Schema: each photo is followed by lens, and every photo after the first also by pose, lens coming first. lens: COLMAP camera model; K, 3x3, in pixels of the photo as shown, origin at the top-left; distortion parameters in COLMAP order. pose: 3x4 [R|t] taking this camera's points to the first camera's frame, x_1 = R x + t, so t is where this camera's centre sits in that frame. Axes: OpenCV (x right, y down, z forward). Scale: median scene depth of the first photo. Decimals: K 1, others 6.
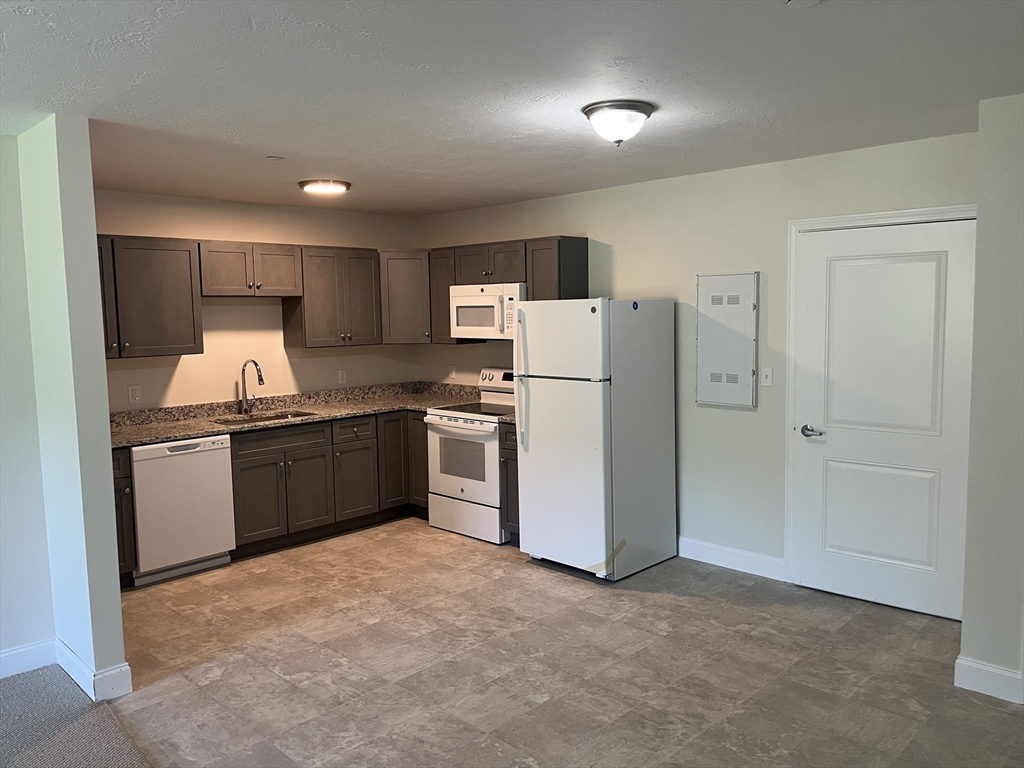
lens RADIAL K [[777.5, 0, 509.6], [0, 777.5, 383.0], [0, 0, 1]] dist [0.058407, -0.098485]
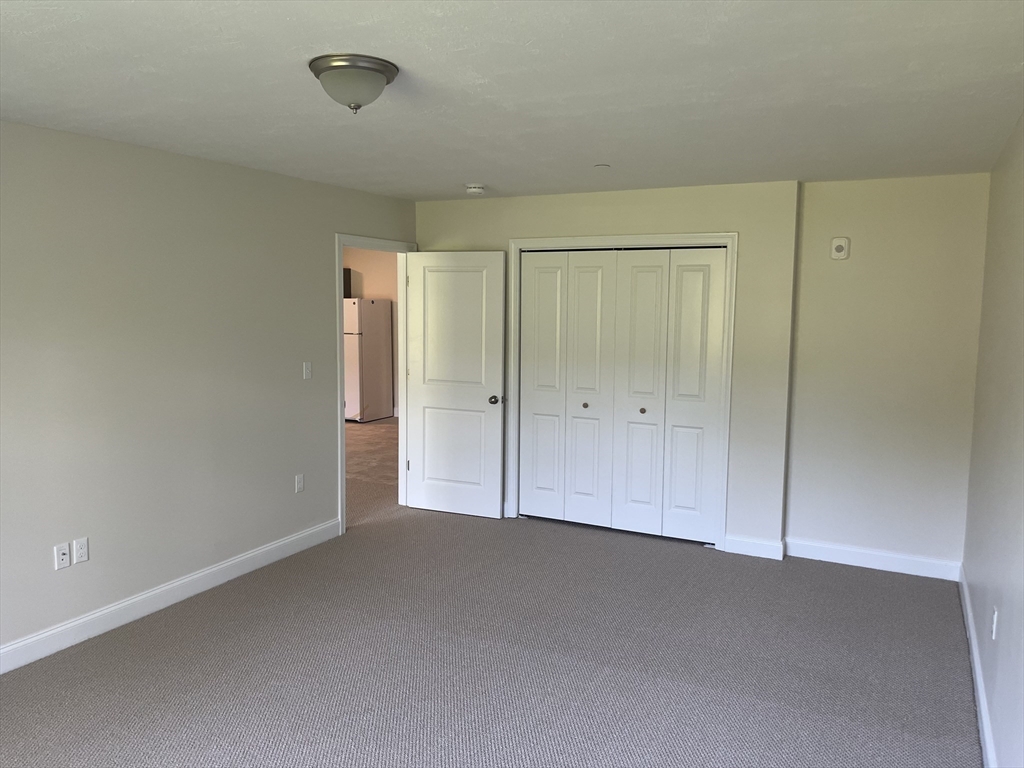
lens RADIAL K [[777.5, 0, 509.6], [0, 777.5, 383.0], [0, 0, 1]] dist [0.058407, -0.098485]
pose [[0.952094, -0.005441, 0.305757, -0.144122], [0.003786, 0.999975, 0.006005, 0.116132], [-0.305782, -0.004560, 0.952091, -1.198995]]
